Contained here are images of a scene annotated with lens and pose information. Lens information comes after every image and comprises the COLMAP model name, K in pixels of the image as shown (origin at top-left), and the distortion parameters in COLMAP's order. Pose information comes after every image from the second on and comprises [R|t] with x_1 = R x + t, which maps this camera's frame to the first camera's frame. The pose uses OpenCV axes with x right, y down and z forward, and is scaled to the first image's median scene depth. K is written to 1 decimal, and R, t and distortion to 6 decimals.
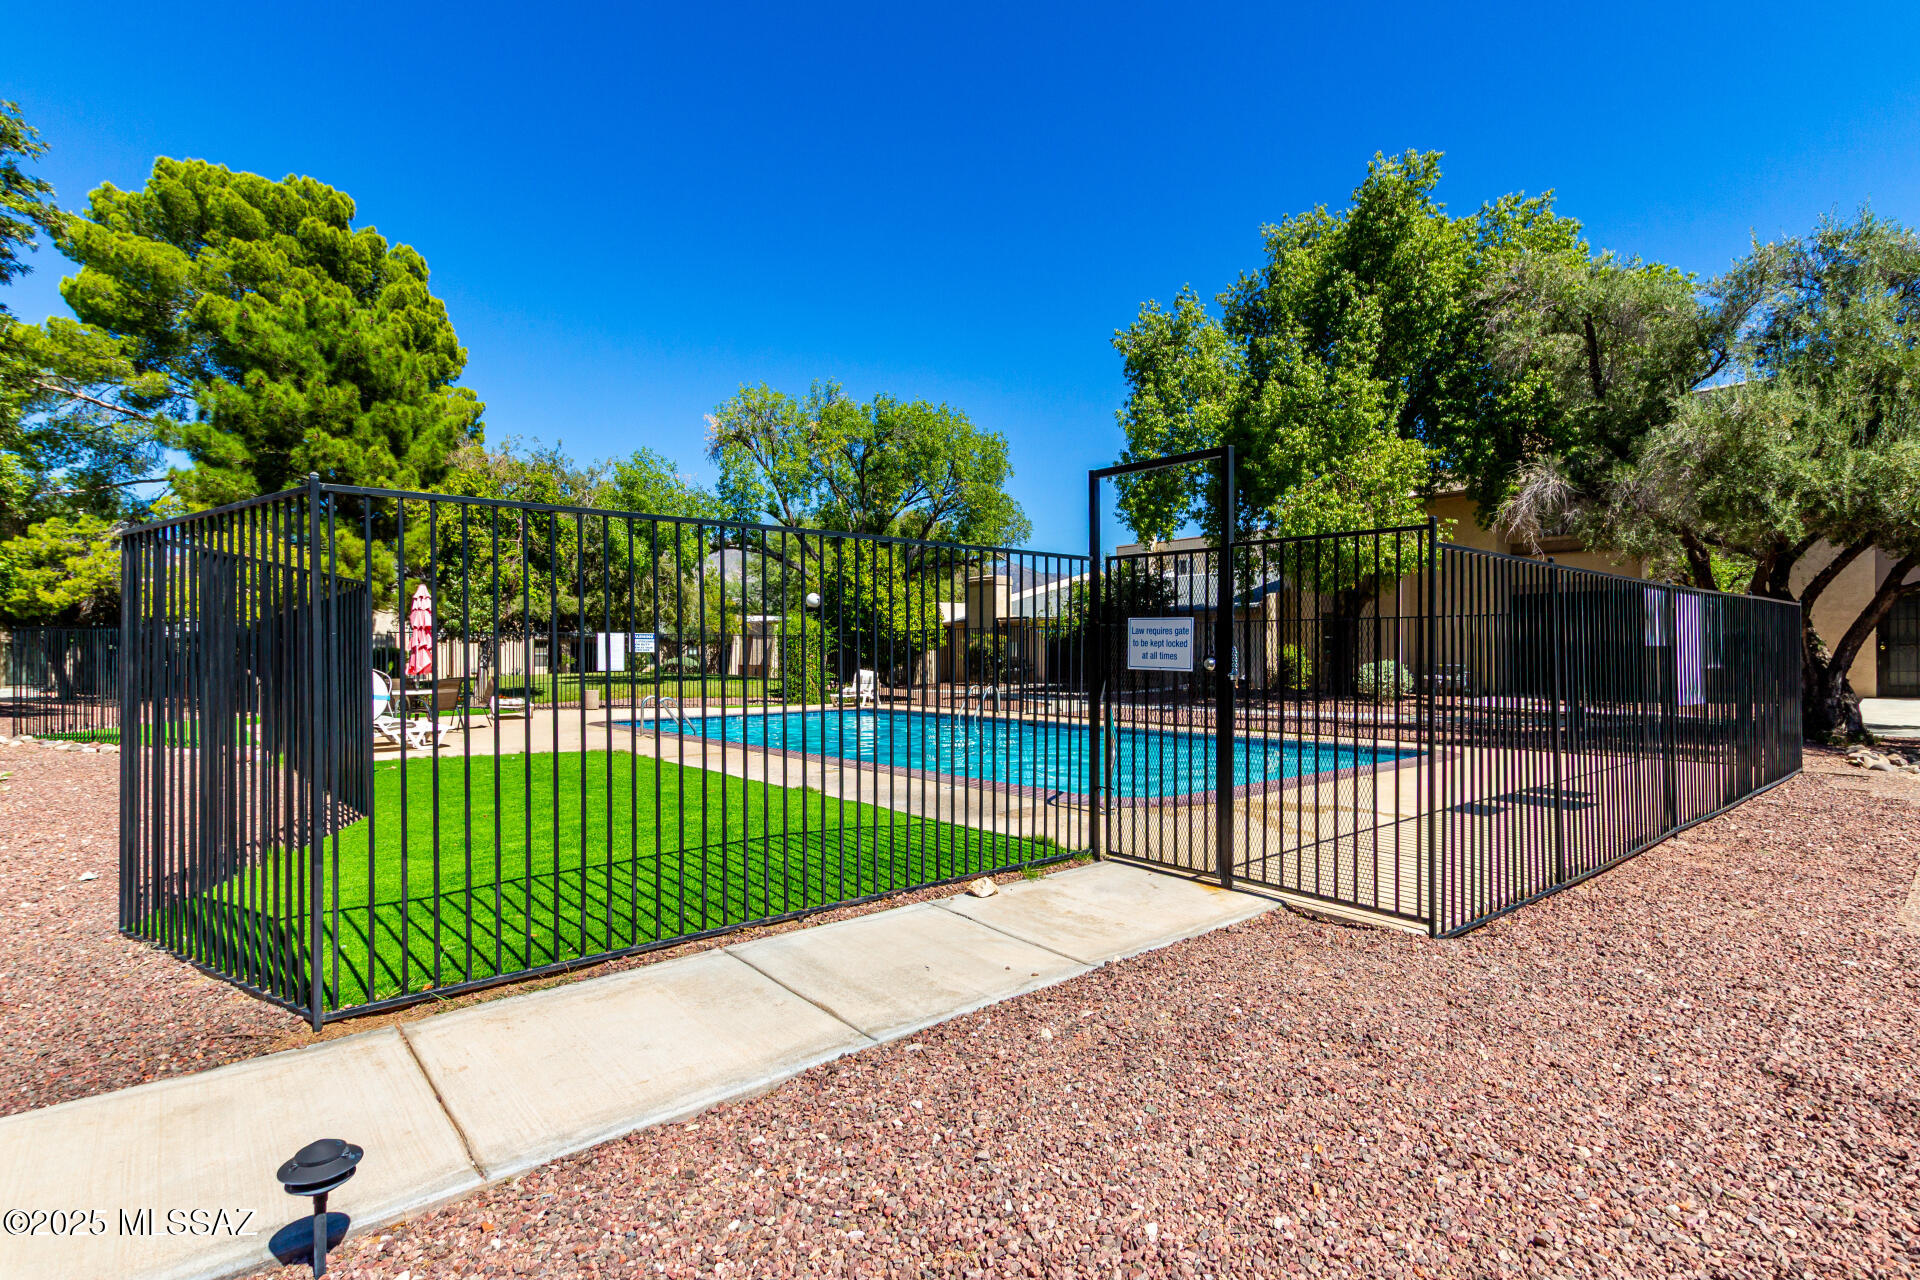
lens RADIAL K [[907.5, 0, 969.7], [0, 907.5, 642.8], [0, 0, 1]] dist [0.006769, 0.000339]
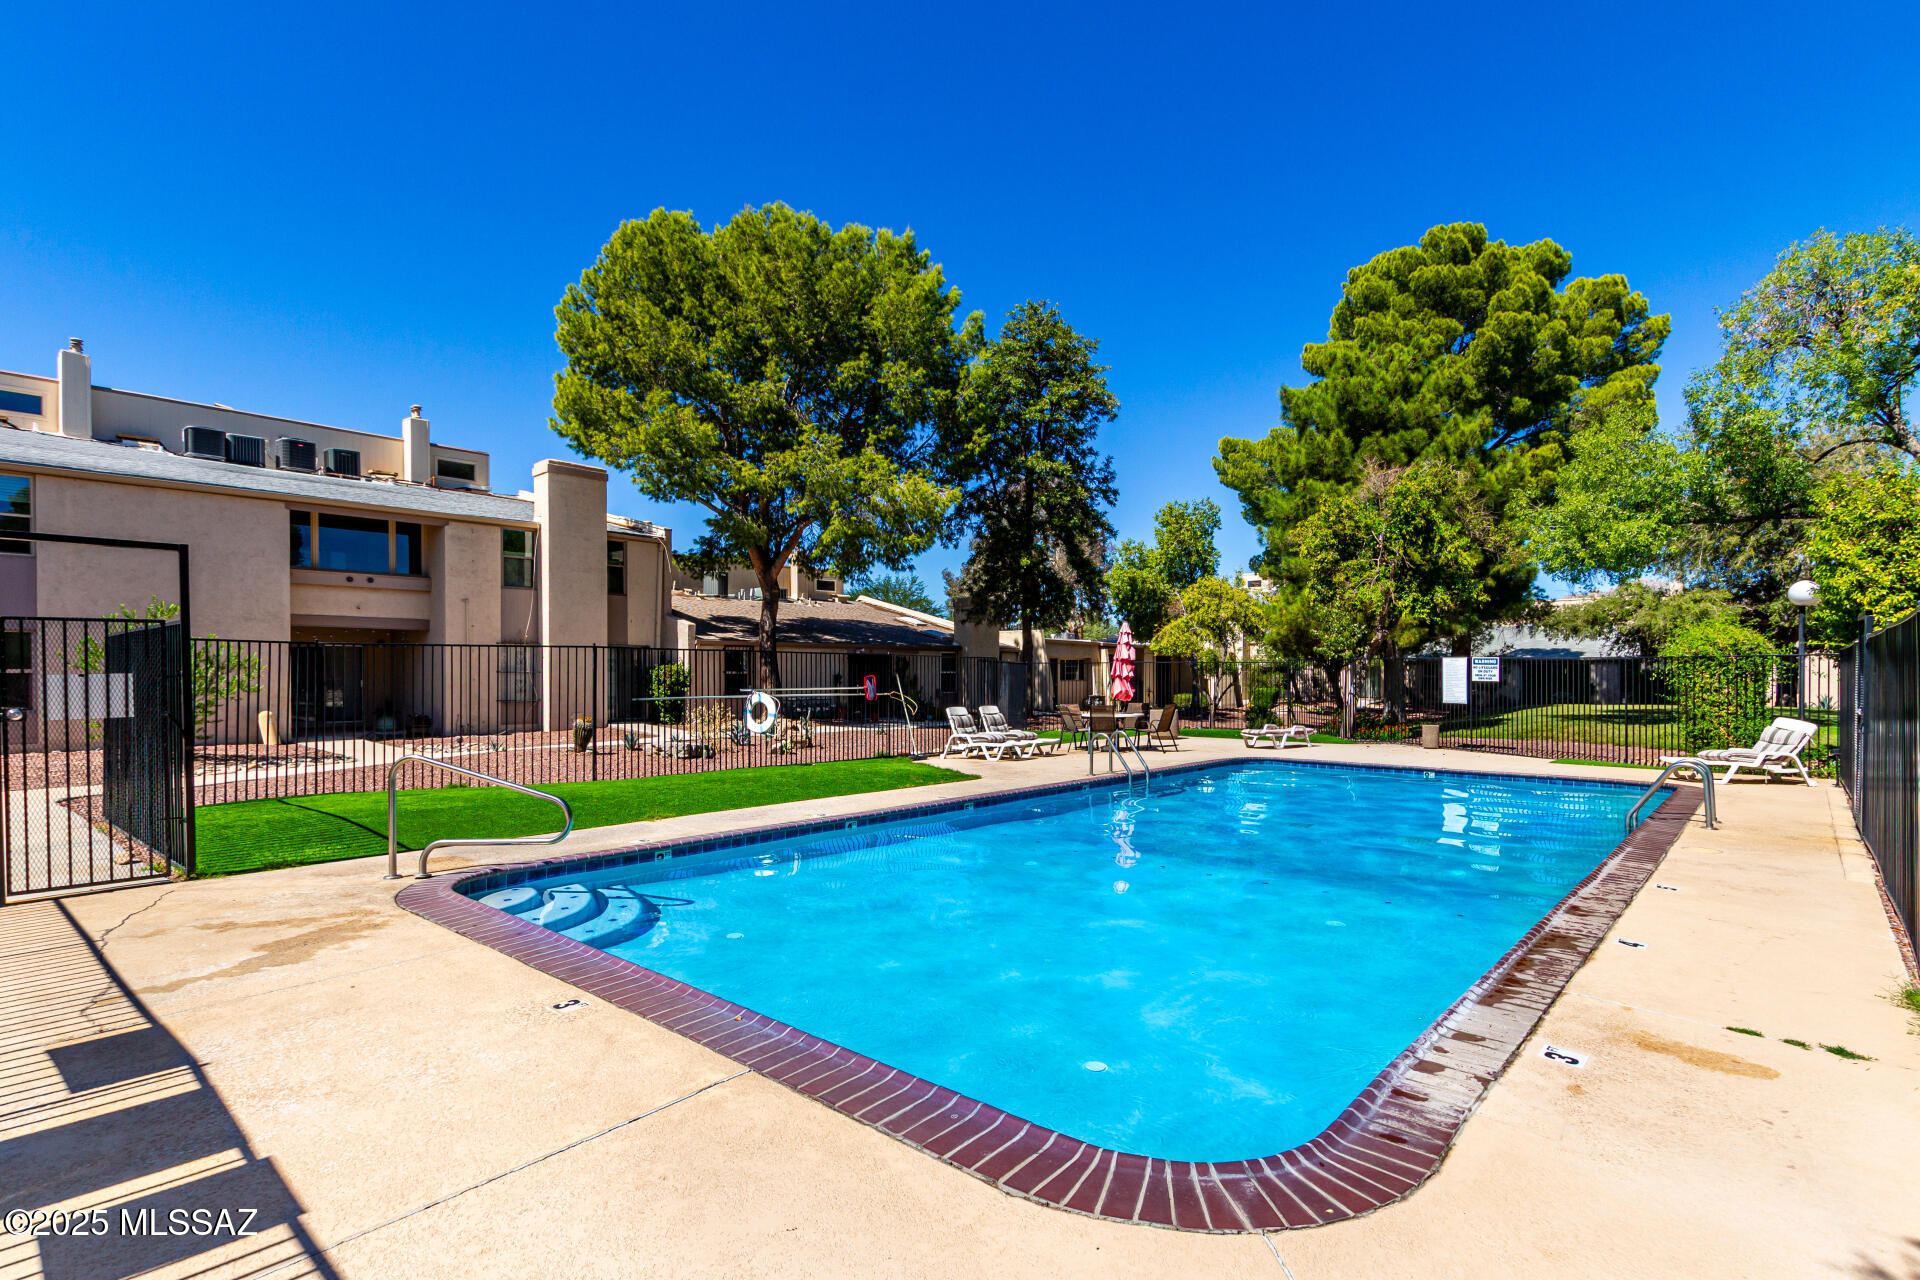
lens RADIAL K [[907.5, 0, 969.7], [0, 907.5, 642.8], [0, 0, 1]] dist [0.006769, 0.000339]
pose [[0.147145, -0.024012, -0.988823, 0.306130], [0.012908, 0.999667, -0.022355, -0.007859], [0.989031, -0.009474, 0.147406, 0.370716]]
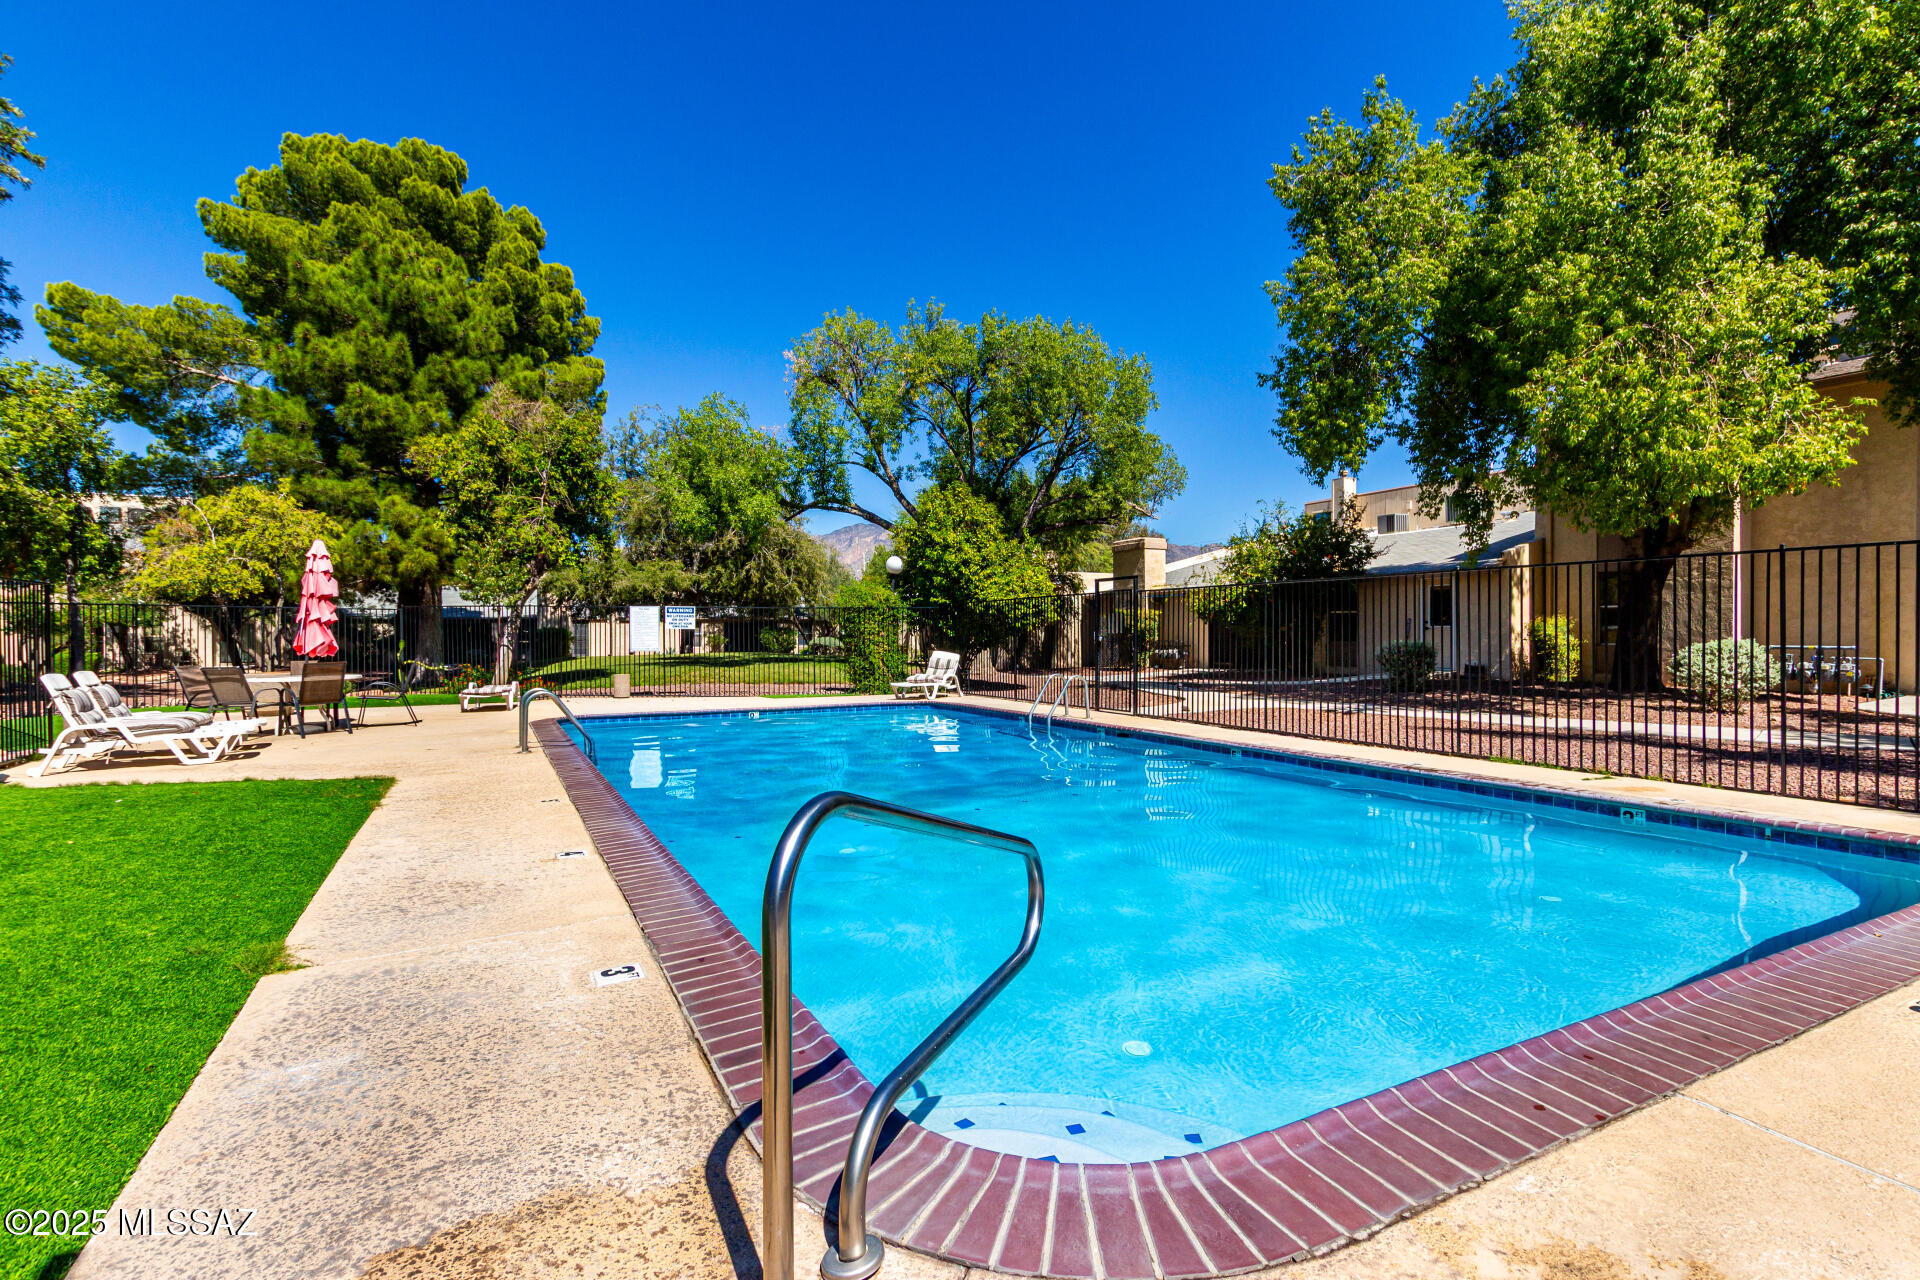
lens RADIAL K [[907.5, 0, 969.7], [0, 907.5, 642.8], [0, 0, 1]] dist [0.006769, 0.000339]
pose [[0.977845, 0.002125, -0.209322, 0.062565], [0.002310, 0.999778, 0.020944, 0.005865], [0.209320, -0.020963, 0.977623, 0.208396]]
